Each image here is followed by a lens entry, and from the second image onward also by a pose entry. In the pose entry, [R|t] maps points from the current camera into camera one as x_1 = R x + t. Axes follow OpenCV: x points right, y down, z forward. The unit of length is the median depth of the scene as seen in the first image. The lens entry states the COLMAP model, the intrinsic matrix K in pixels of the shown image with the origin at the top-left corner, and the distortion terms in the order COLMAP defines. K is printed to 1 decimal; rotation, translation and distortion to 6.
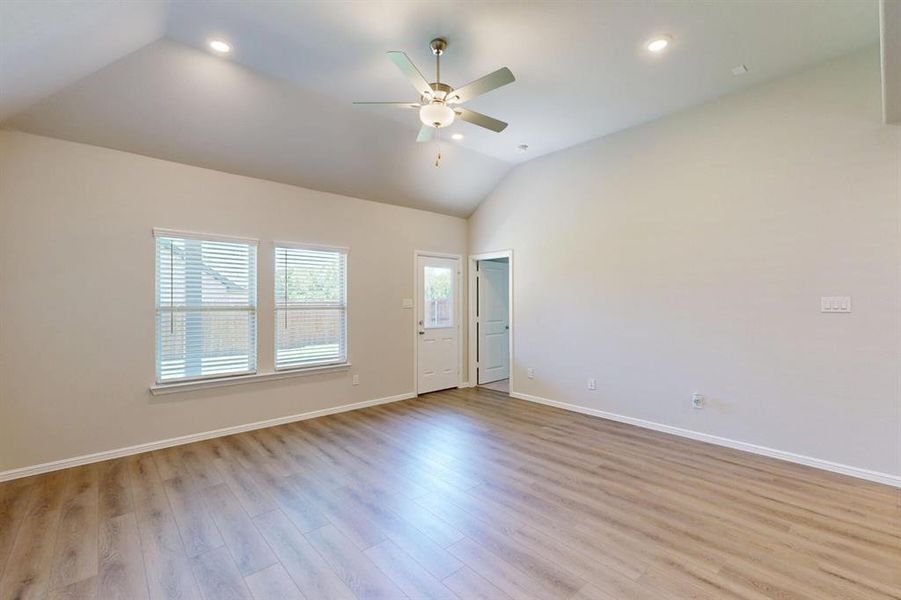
lens RADIAL K [[391.8, 0, 450.5], [0, 391.8, 300.0], [0, 0, 1]] dist [0.000498, -0.000255]
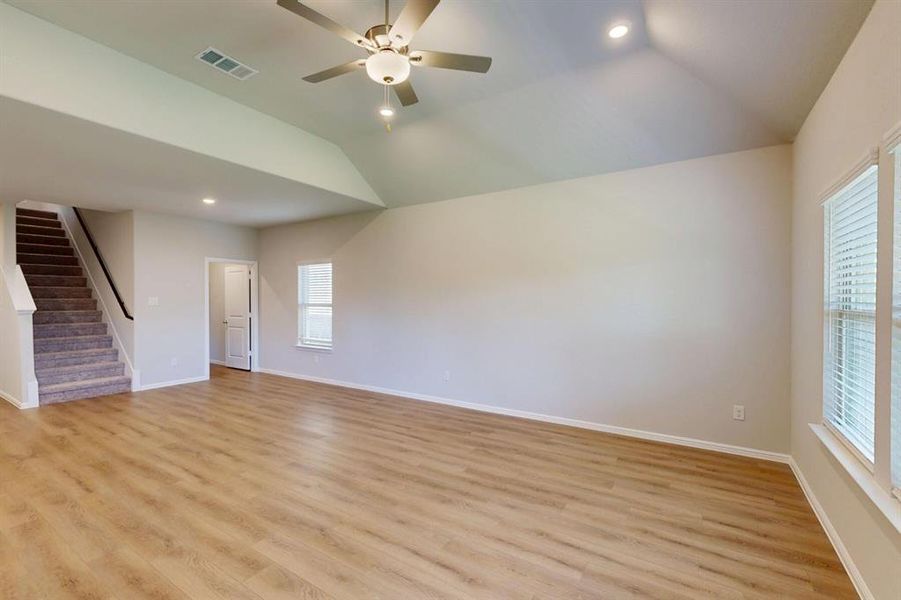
lens RADIAL K [[391.8, 0, 450.5], [0, 391.8, 300.0], [0, 0, 1]] dist [0.000498, -0.000255]
pose [[-0.964475, 0.000643, -0.264174, 0.053990], [0.000153, 0.999998, 0.001873, 0.001365], [0.264174, 0.001766, -0.964473, 1.811882]]
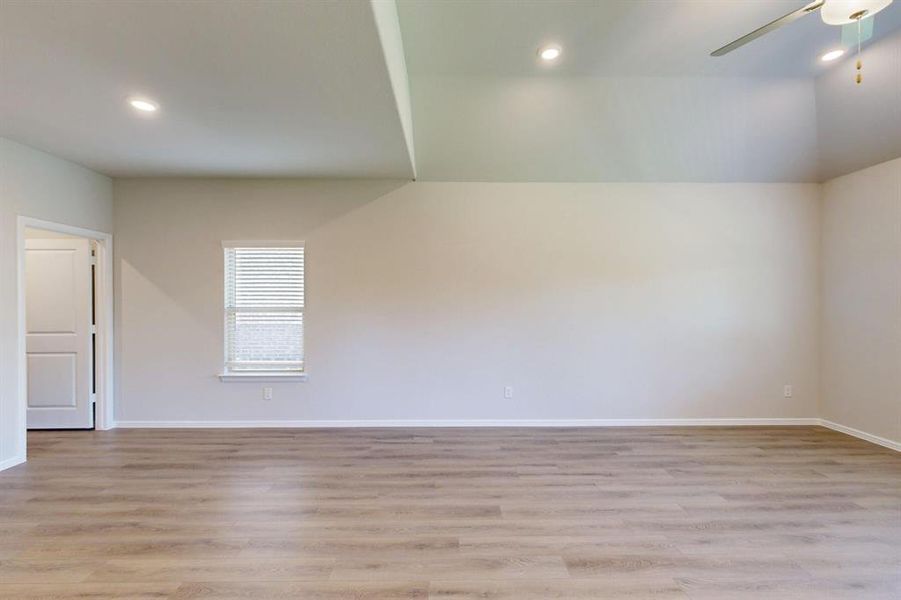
lens RADIAL K [[391.8, 0, 450.5], [0, 391.8, 300.0], [0, 0, 1]] dist [0.000498, -0.000255]
pose [[-0.658594, -0.000875, -0.752498, 0.850931], [0.000463, 0.999999, -0.001568, 0.000712], [0.752499, -0.001381, -0.658592, 0.925023]]
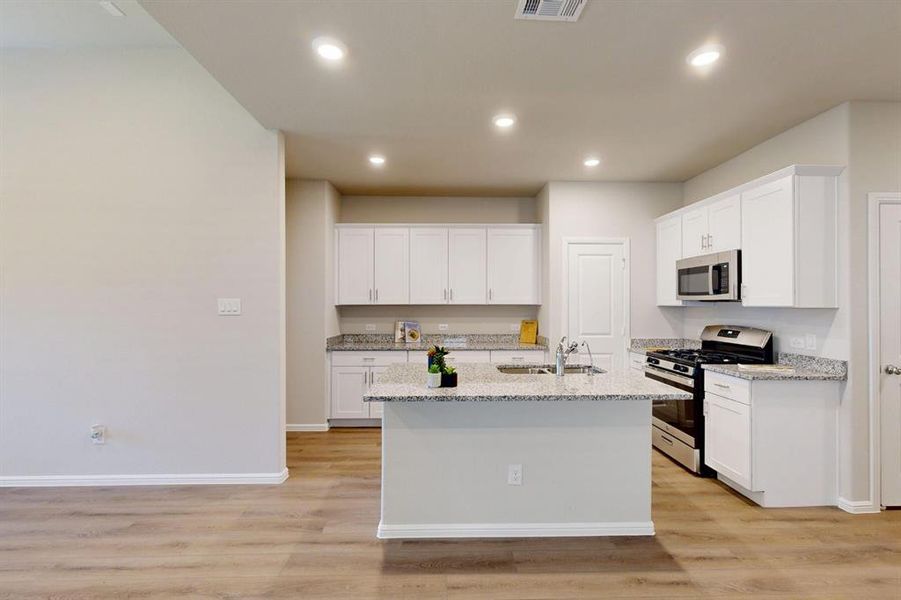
lens RADIAL K [[391.8, 0, 450.5], [0, 391.8, 300.0], [0, 0, 1]] dist [0.000498, -0.000255]
pose [[0.649368, -0.000289, 0.760474, 0.643205], [0.002763, 0.999994, -0.001980, -0.001336], [-0.760469, 0.003387, 0.649365, -0.024335]]
